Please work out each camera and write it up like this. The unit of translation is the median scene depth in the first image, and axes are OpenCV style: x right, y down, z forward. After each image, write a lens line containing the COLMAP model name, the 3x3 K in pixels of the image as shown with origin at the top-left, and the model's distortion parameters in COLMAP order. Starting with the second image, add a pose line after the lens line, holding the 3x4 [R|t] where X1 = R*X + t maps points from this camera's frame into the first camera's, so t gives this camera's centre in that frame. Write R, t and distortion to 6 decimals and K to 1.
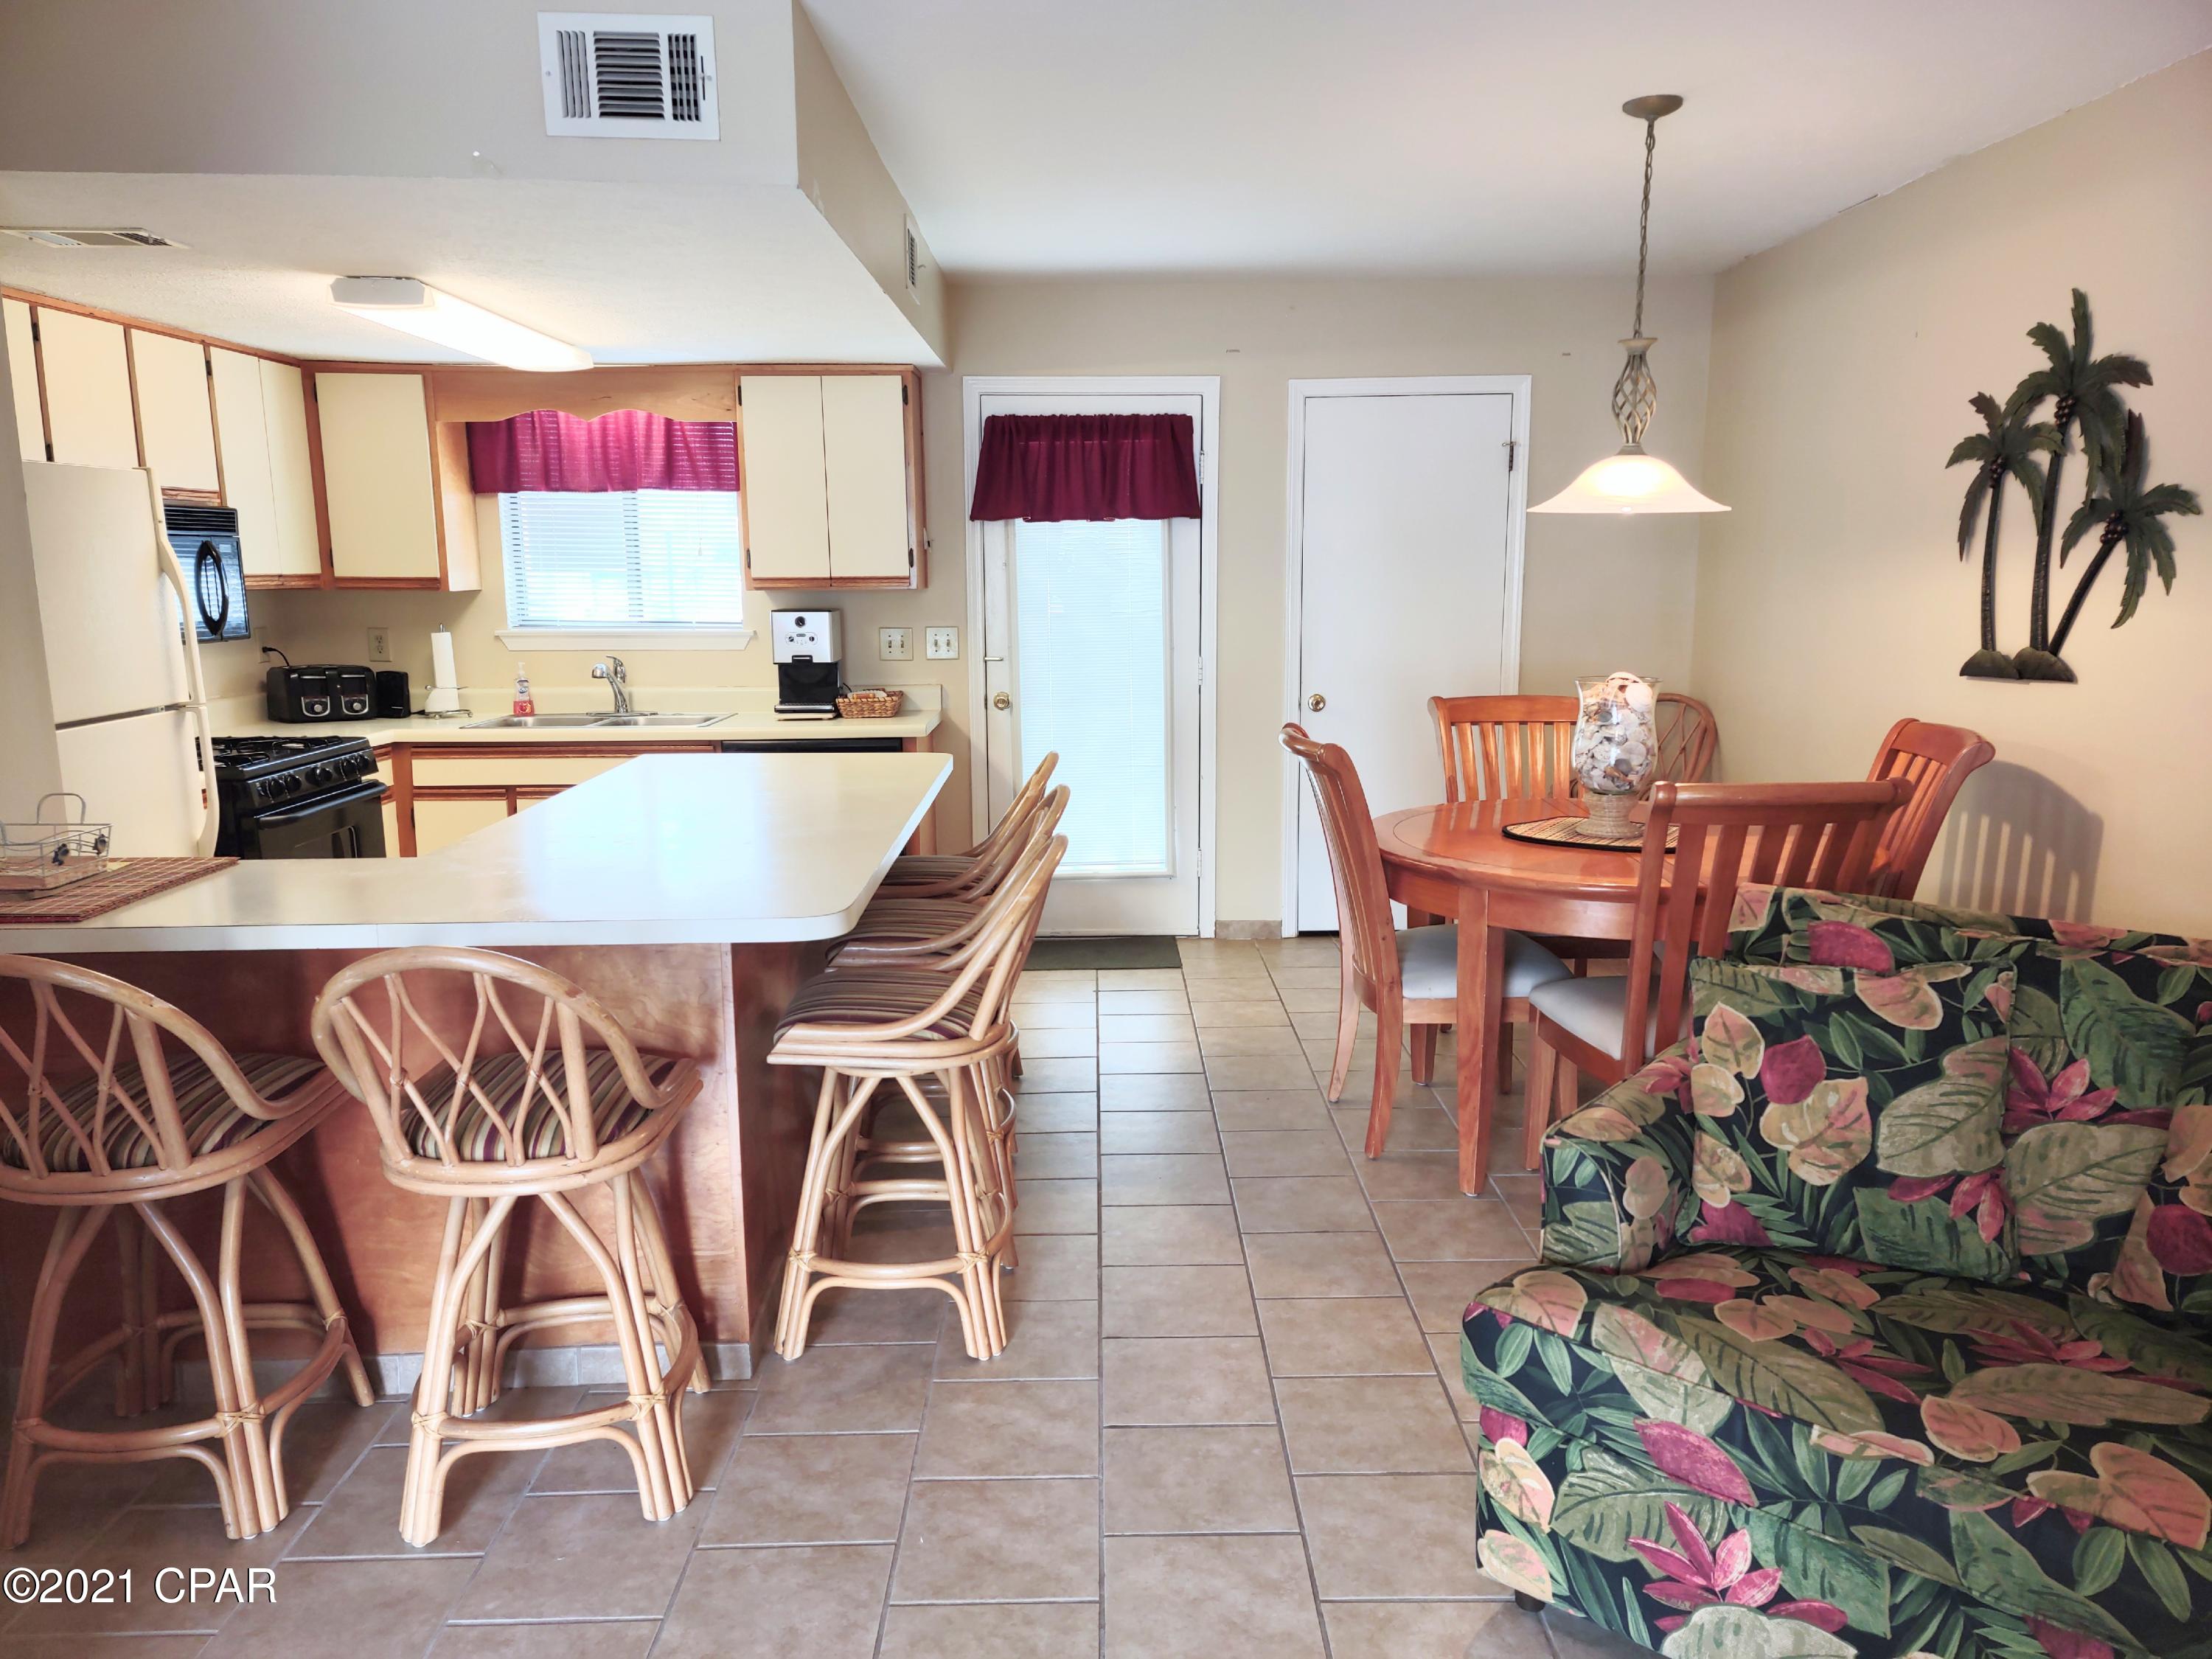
lens RADIAL K [[1604.6, 0, 1108.1], [0, 1604.6, 820.9], [0, 0, 1]] dist [0.090971, -0.092708]
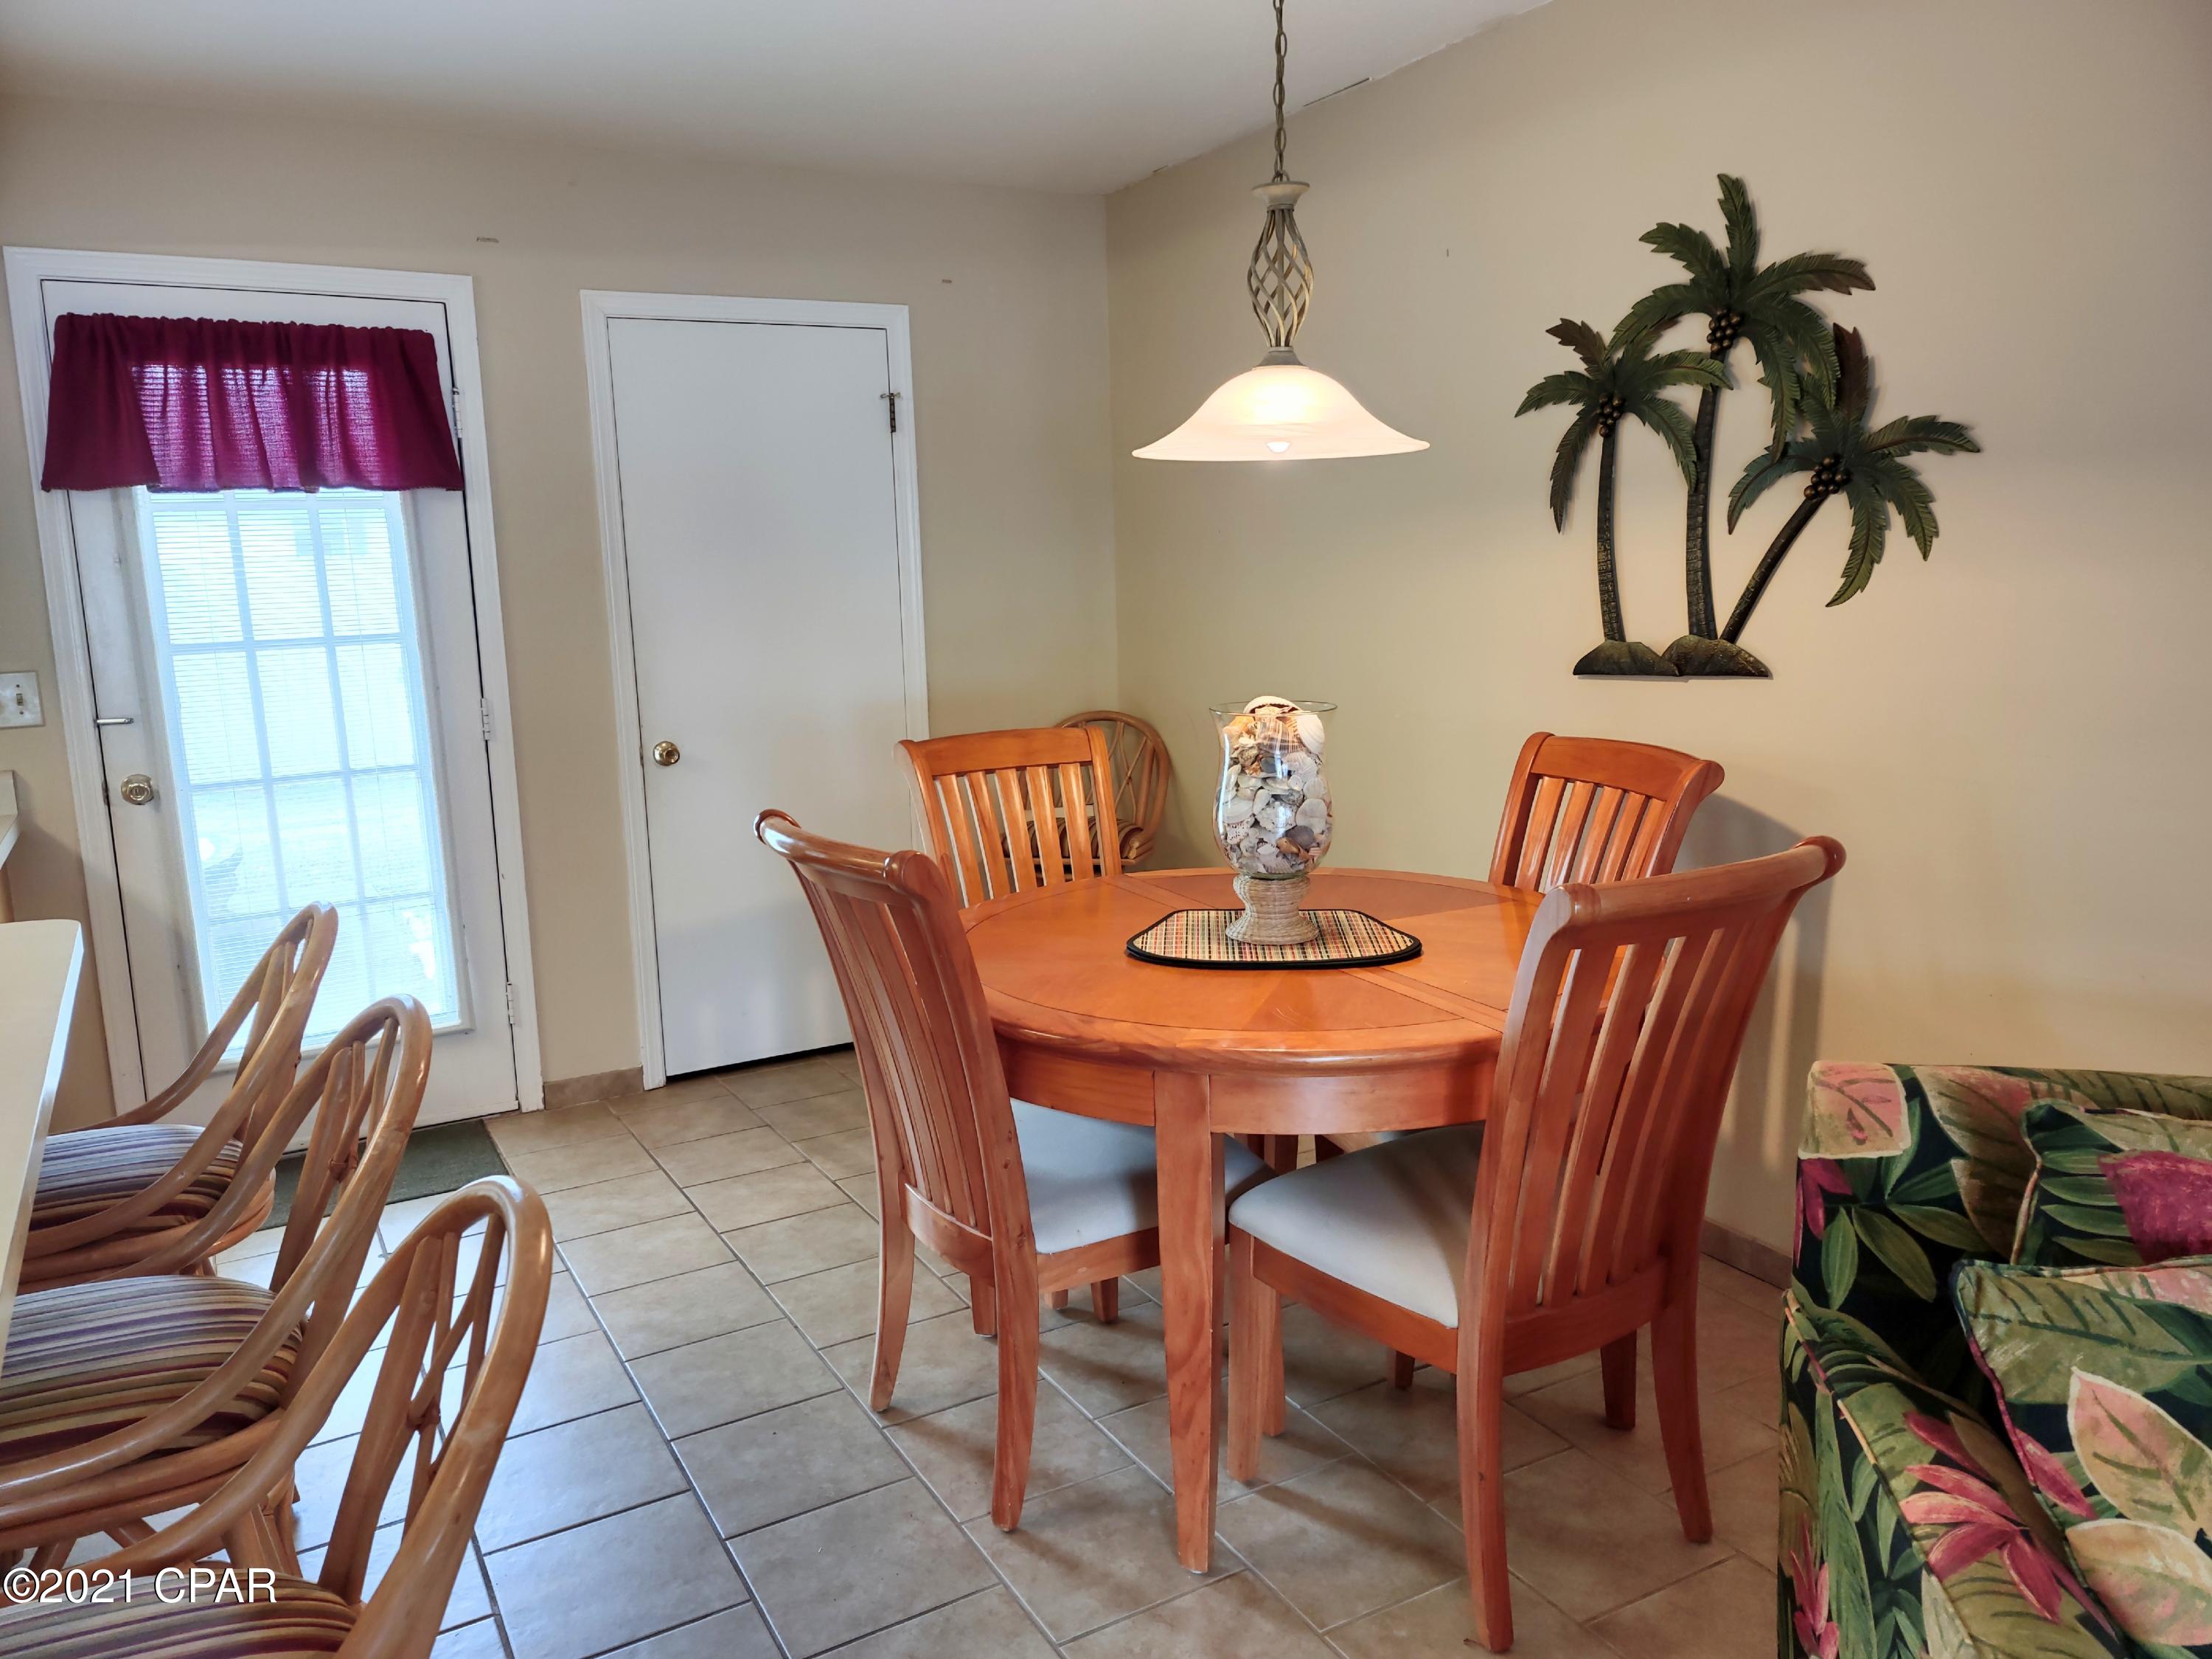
lens RADIAL K [[1604.6, 0, 1108.1], [0, 1604.6, 820.9], [0, 0, 1]] dist [0.090971, -0.092708]
pose [[0.874679, -0.095270, 0.475247, -0.044632], [0.099230, 0.994922, 0.016815, -0.040743], [-0.474436, 0.032451, 0.879692, 0.313467]]
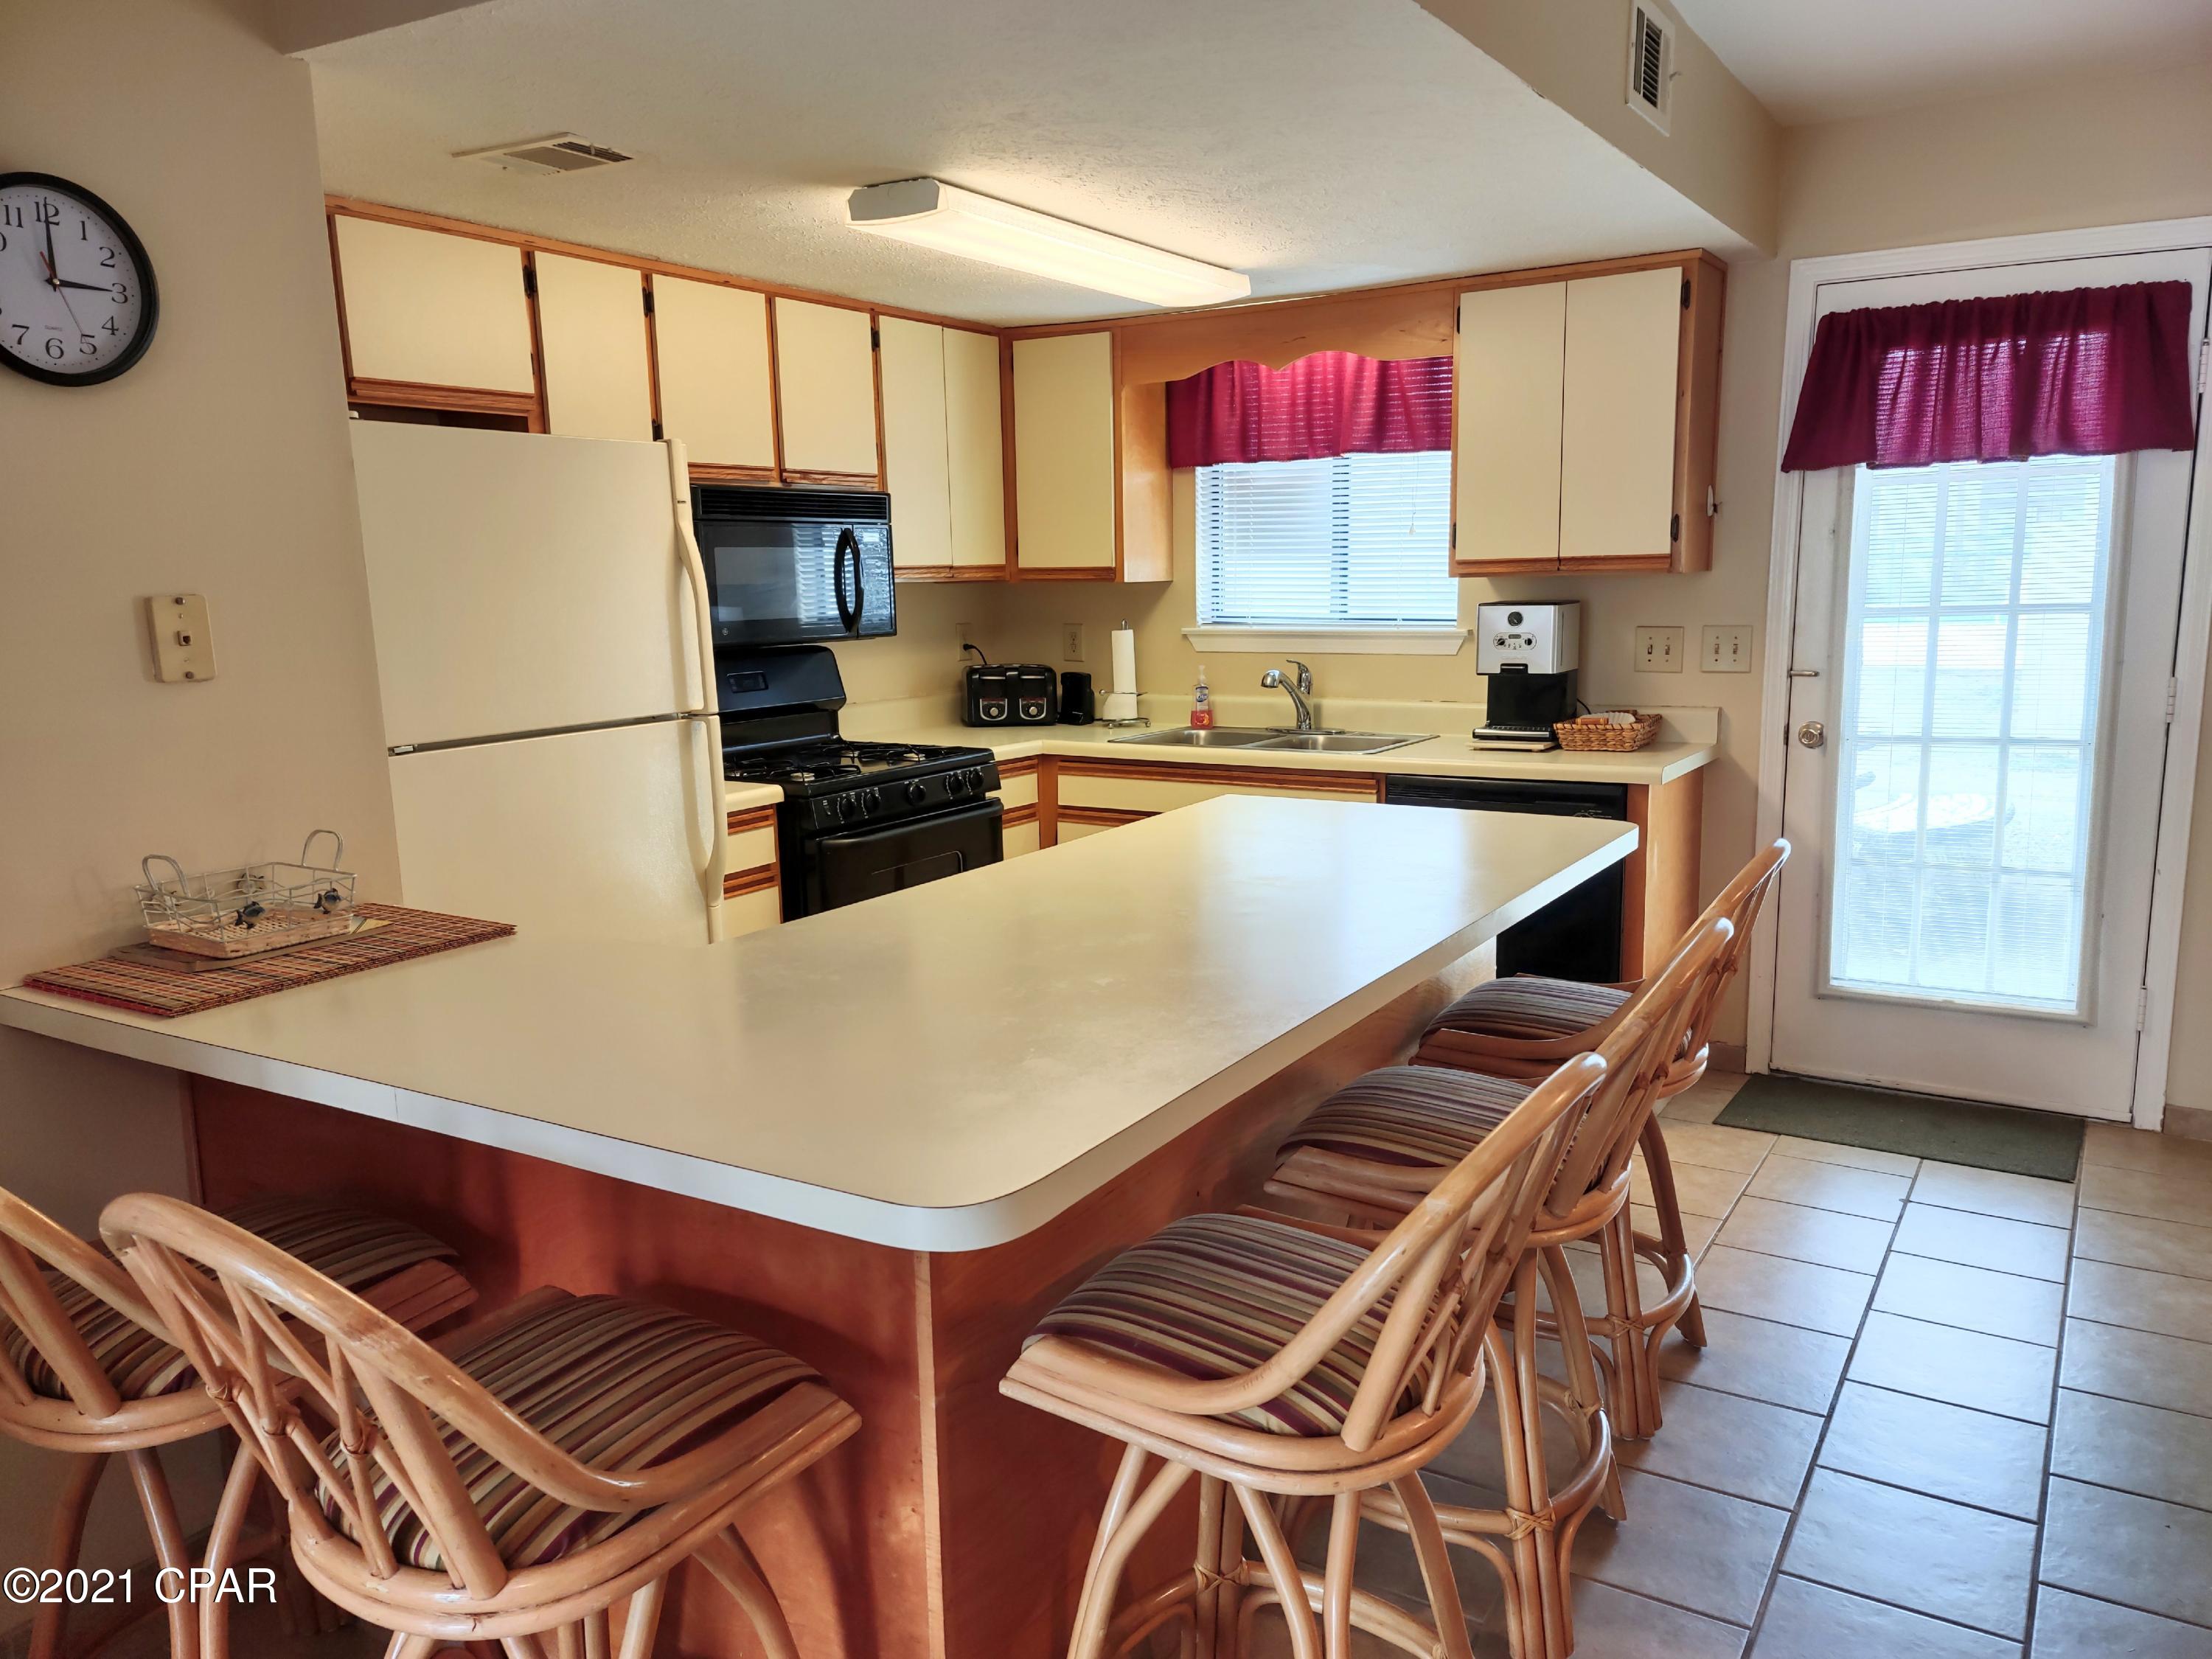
lens RADIAL K [[1623.9, 0, 1106.0], [0, 1623.9, 829.5], [0, 0, 1]] dist [0.110308, -0.092601]
pose [[0.846346, 0.078405, -0.526831, 0.058949], [-0.073010, 0.996847, 0.031065, -0.037450], [0.527606, 0.012172, 0.849402, 0.267010]]
